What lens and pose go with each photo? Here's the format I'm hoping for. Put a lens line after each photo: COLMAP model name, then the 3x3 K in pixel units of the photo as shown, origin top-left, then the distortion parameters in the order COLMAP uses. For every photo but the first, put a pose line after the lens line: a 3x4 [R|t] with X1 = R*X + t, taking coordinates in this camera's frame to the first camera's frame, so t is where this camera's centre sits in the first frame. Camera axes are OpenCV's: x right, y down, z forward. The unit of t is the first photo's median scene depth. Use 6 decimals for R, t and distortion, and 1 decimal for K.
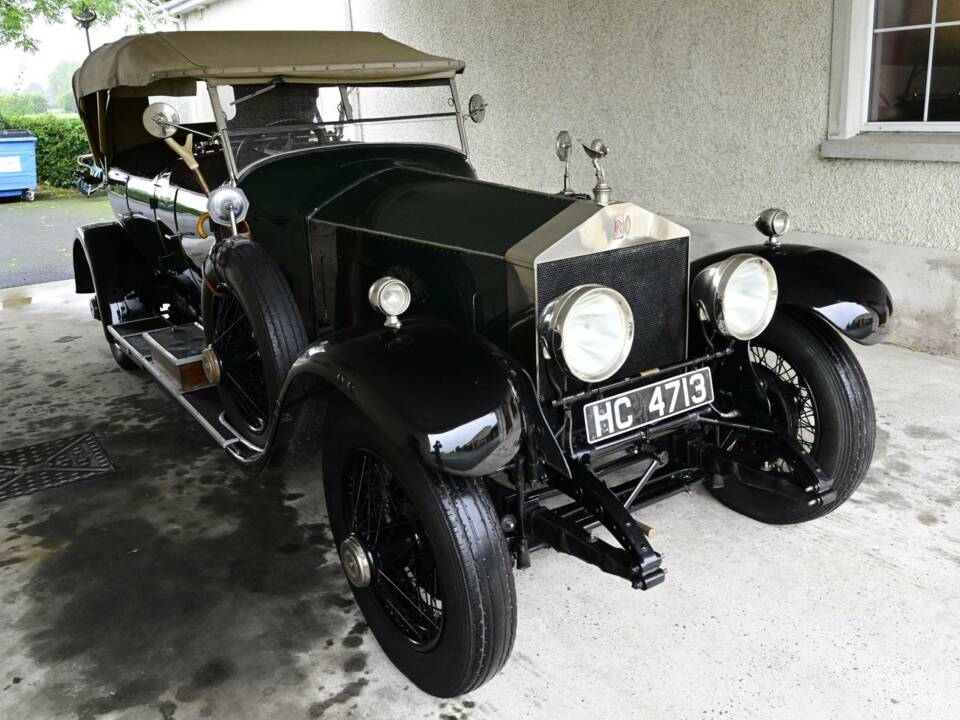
lens RADIAL K [[851.8, 0, 485.8], [0, 851.8, 321.1], [0, 0, 1]] dist [-0.002503, -0.002901]
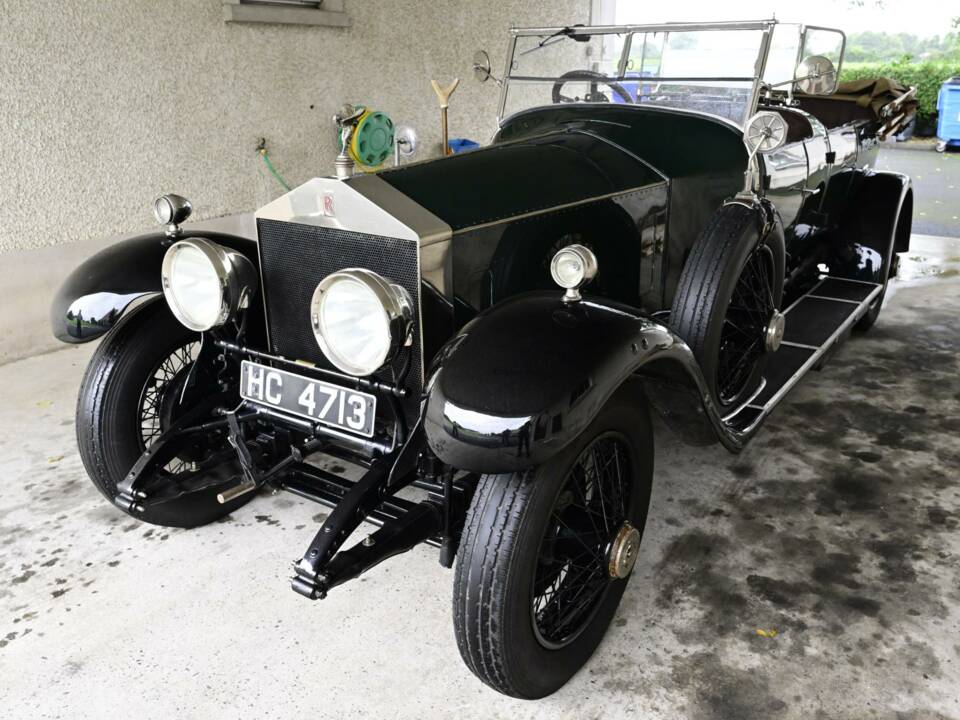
lens RADIAL K [[827.5, 0, 516.7], [0, 827.5, 372.8], [0, 0, 1]] dist [-0.007427, -0.000781]
pose [[0.387655, 0.363417, -0.847143, 0.724644], [-0.258328, 0.925010, 0.278610, -0.167306], [0.884868, 0.110836, 0.452465, 0.549667]]
